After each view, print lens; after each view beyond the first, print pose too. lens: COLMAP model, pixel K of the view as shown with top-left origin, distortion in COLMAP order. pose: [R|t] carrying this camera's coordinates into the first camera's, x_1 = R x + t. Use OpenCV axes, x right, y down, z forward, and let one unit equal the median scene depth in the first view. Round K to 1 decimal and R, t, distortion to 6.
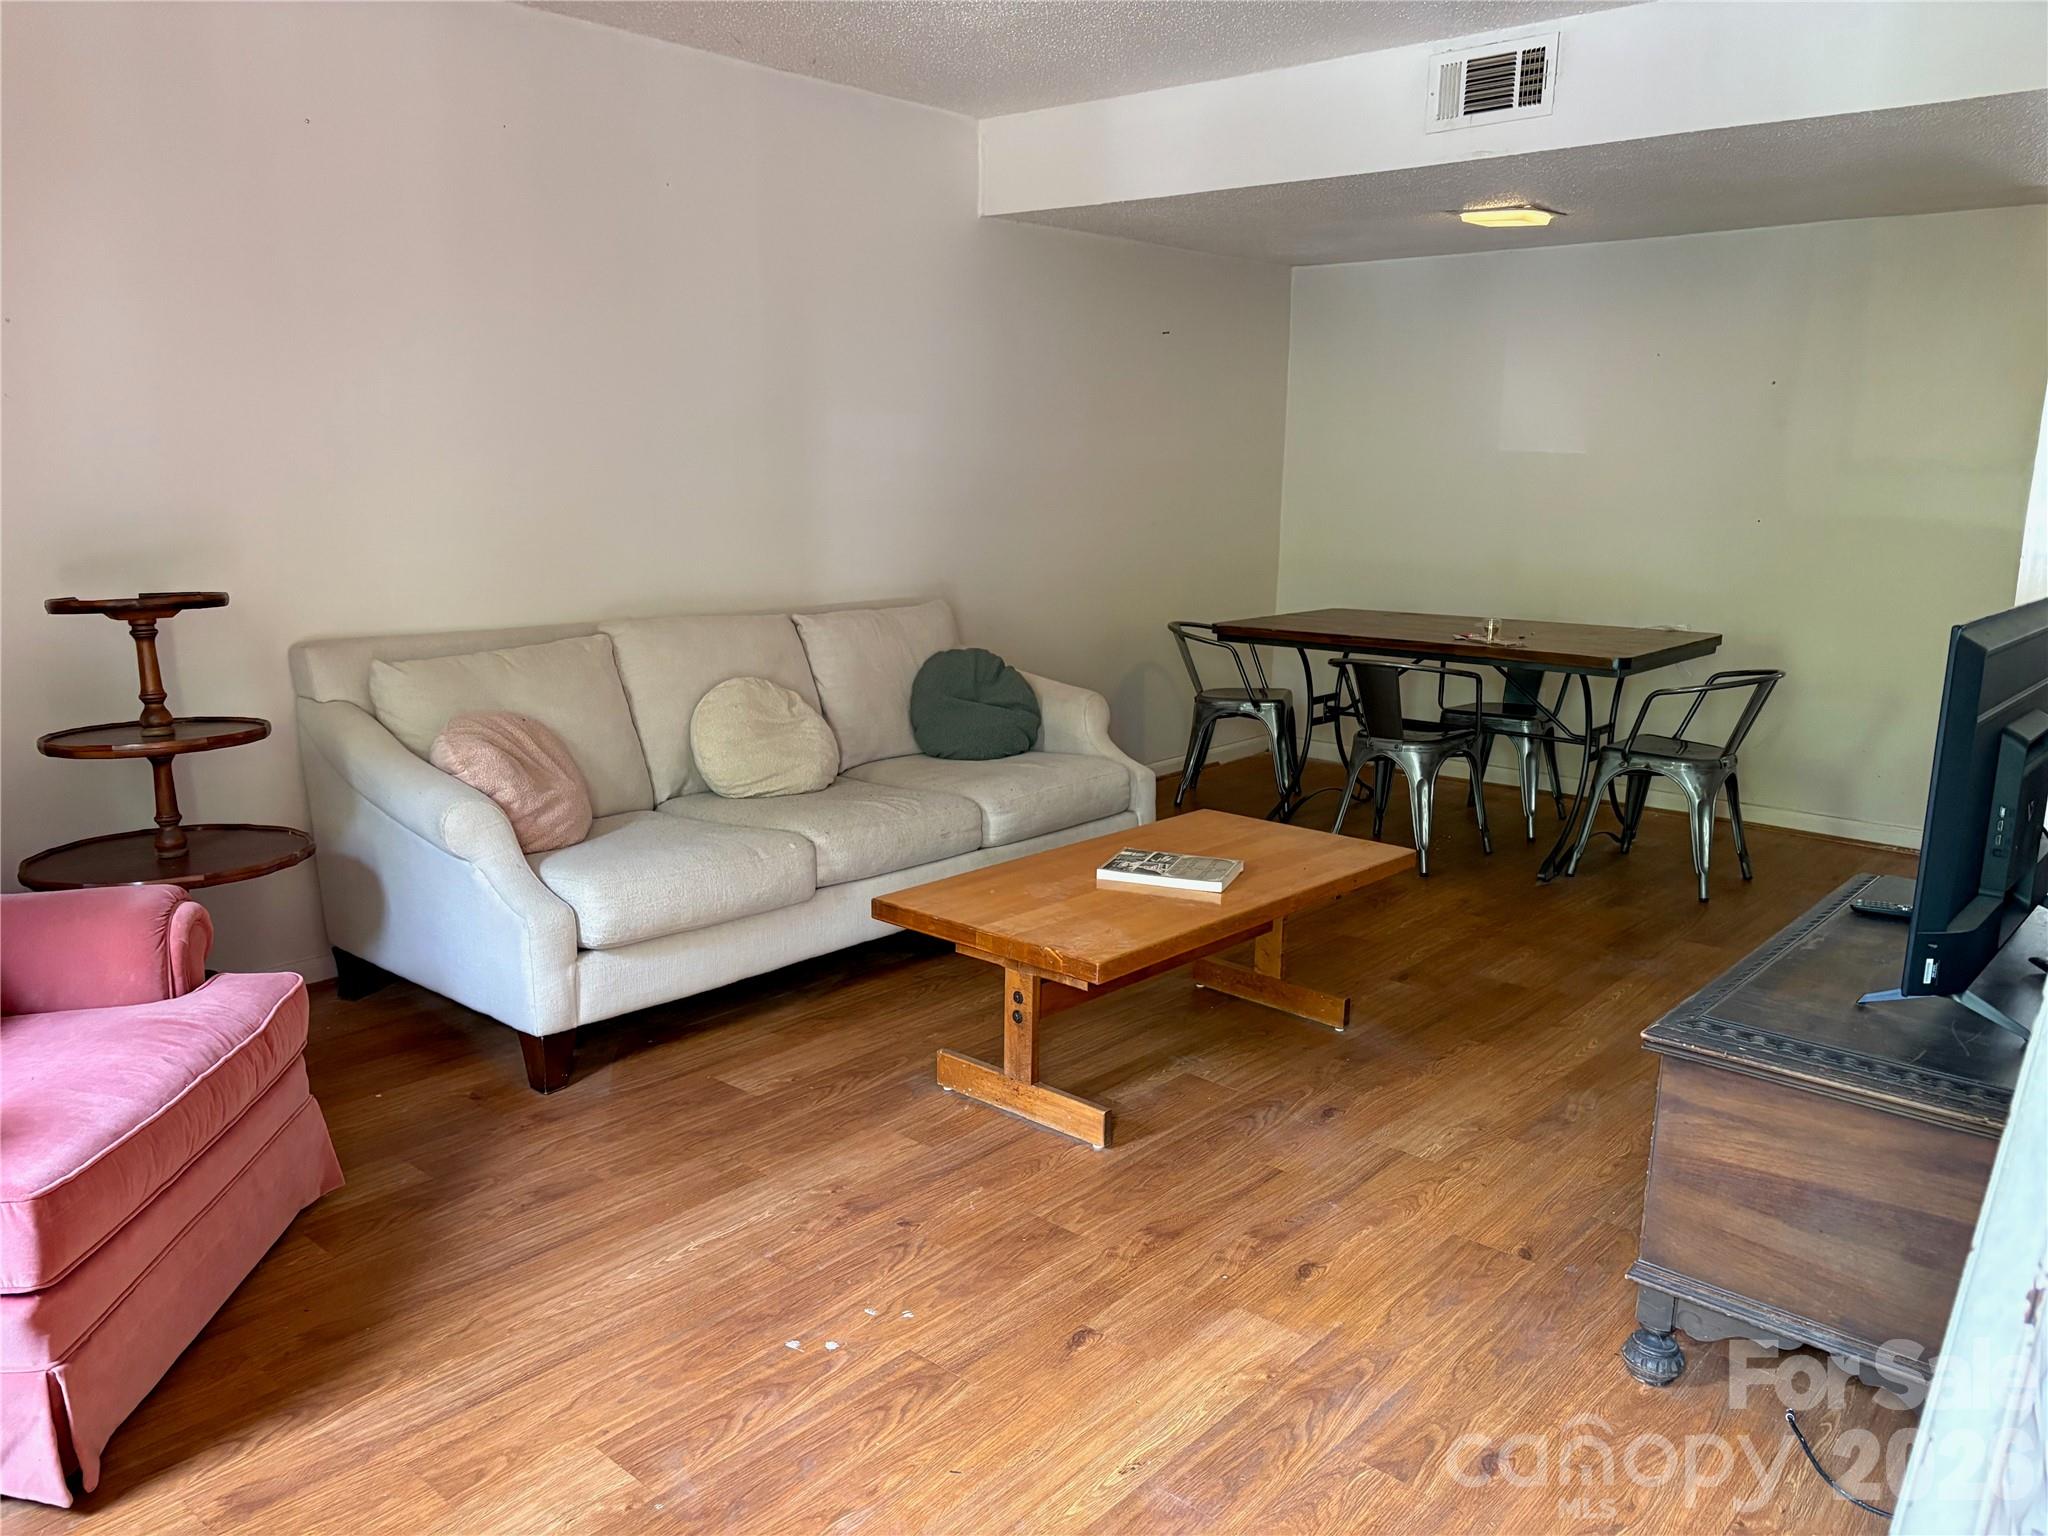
lens RADIAL K [[1548.5, 0, 1011.1], [0, 1548.5, 781.5], [0, 0, 1]] dist [0.041252, -0.040433]
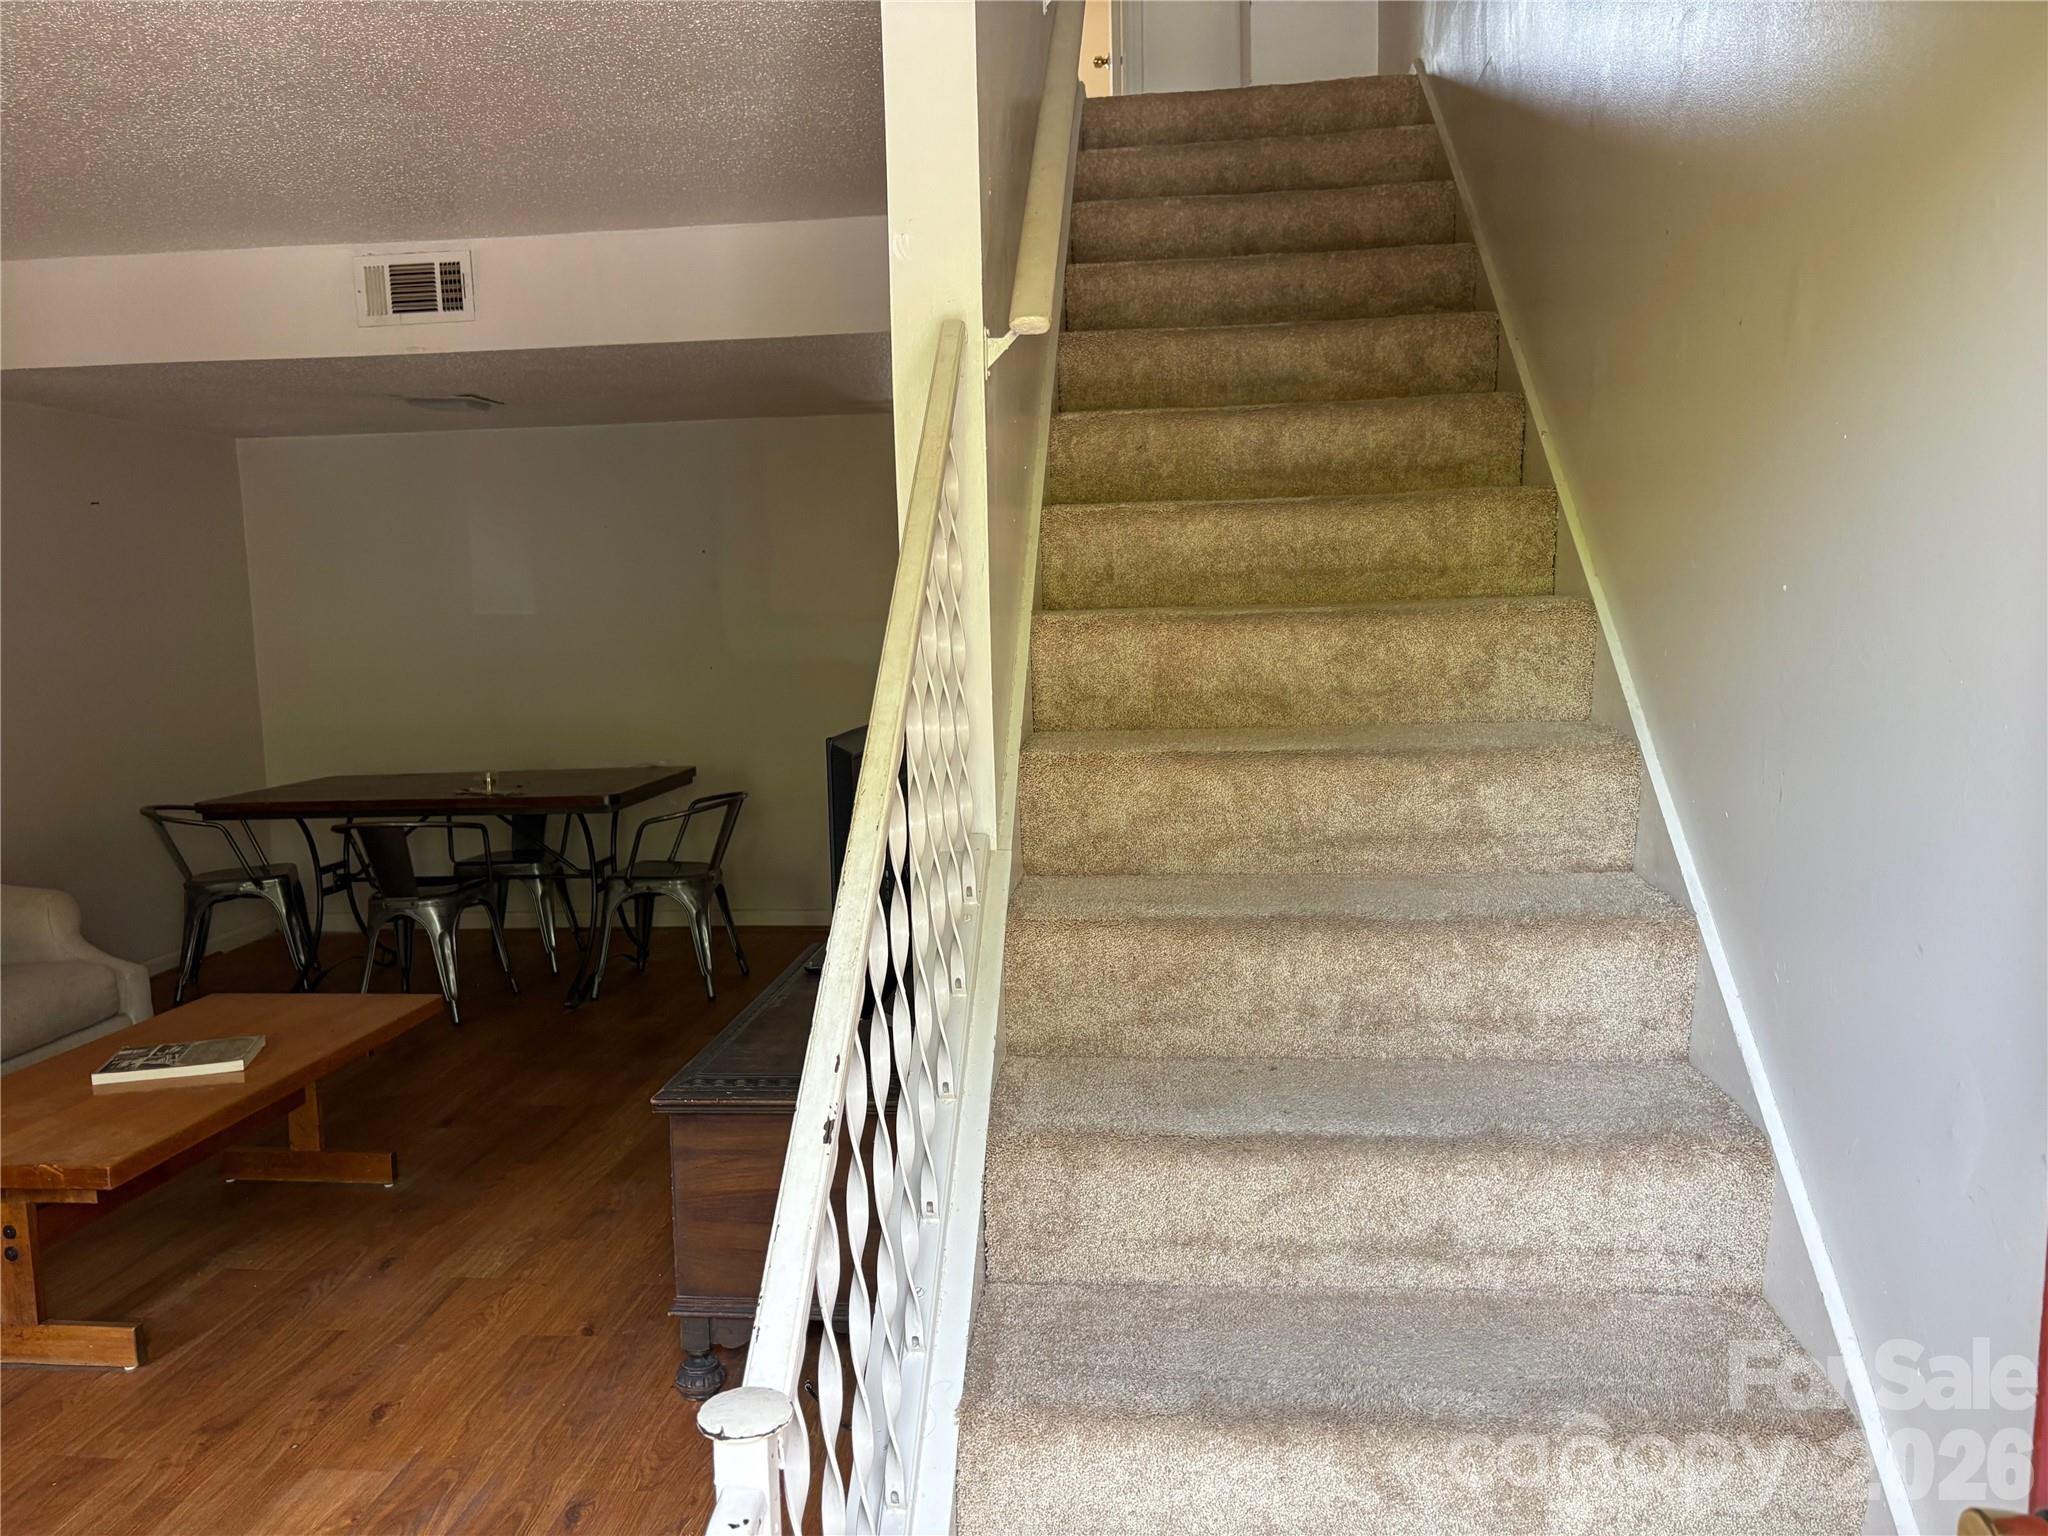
lens RADIAL K [[1548.5, 0, 1010.0], [0, 1548.5, 779.7], [0, 0, 1]] dist [0.041252, -0.040433]
pose [[0.813010, -0.097984, 0.573945, -0.018048], [0.155833, 0.986396, -0.052344, 0.018304], [-0.561008, 0.131996, 0.817219, -0.100679]]
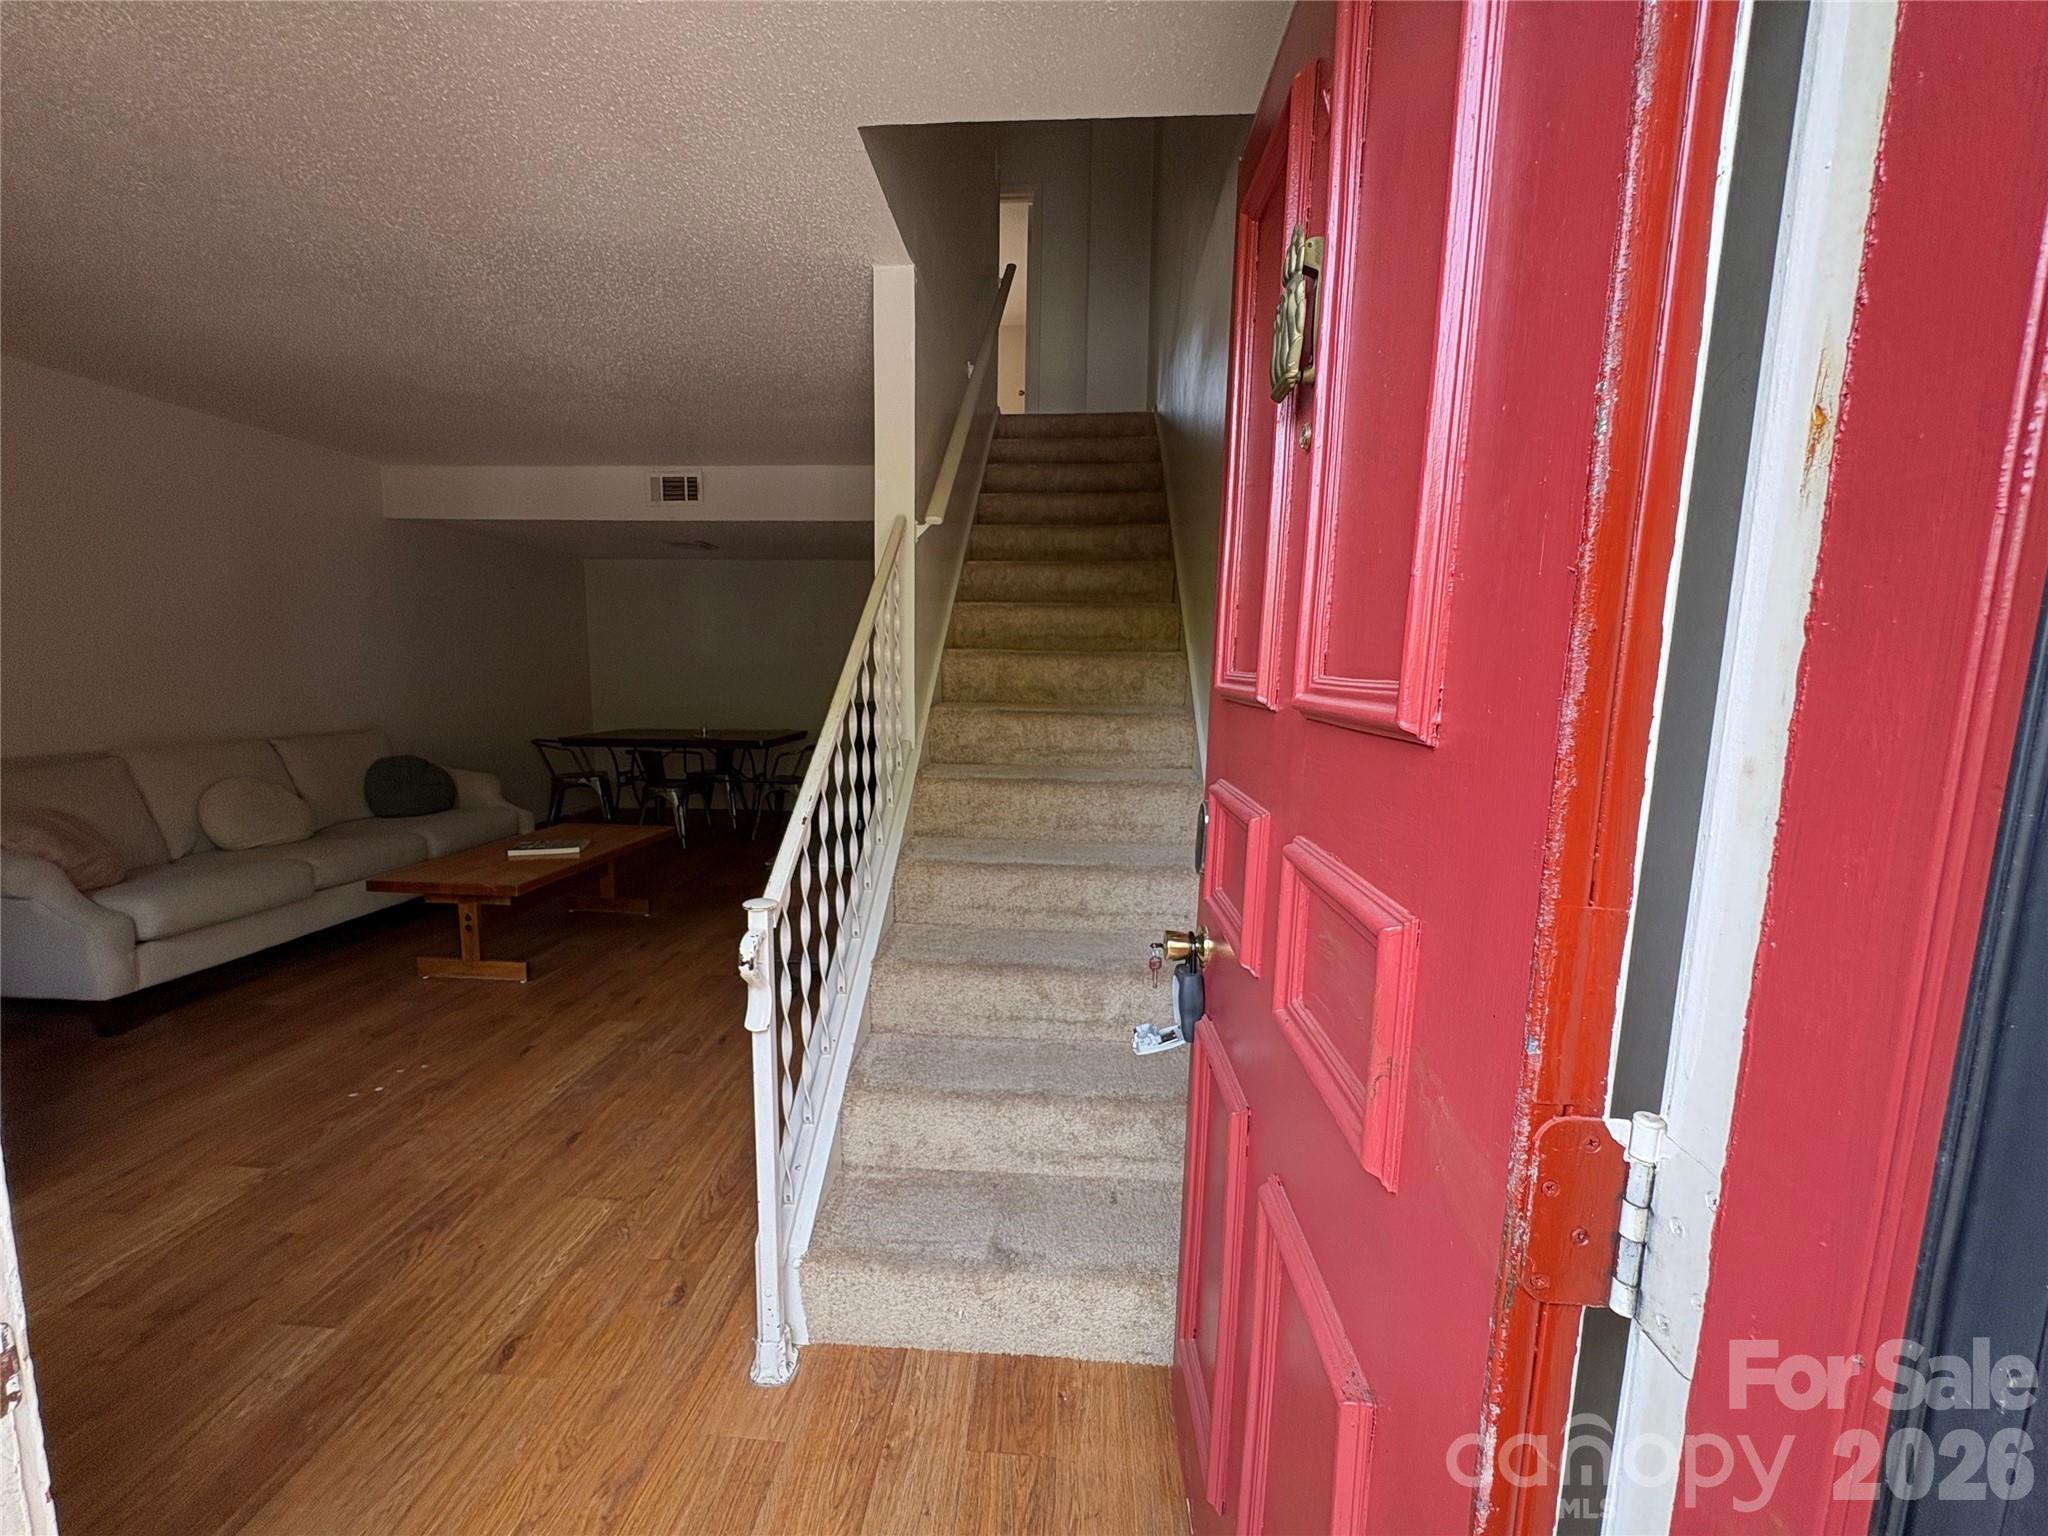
lens RADIAL K [[814.4, 0, 1020.3], [0, 814.4, 770.6], [0, 0, 1]] dist [0.002512, -0.000964]
pose [[0.794173, -0.076341, 0.602877, -0.046571], [0.121225, 0.992040, -0.034071, 0.072861], [-0.595477, 0.100142, 0.797106, -0.246338]]
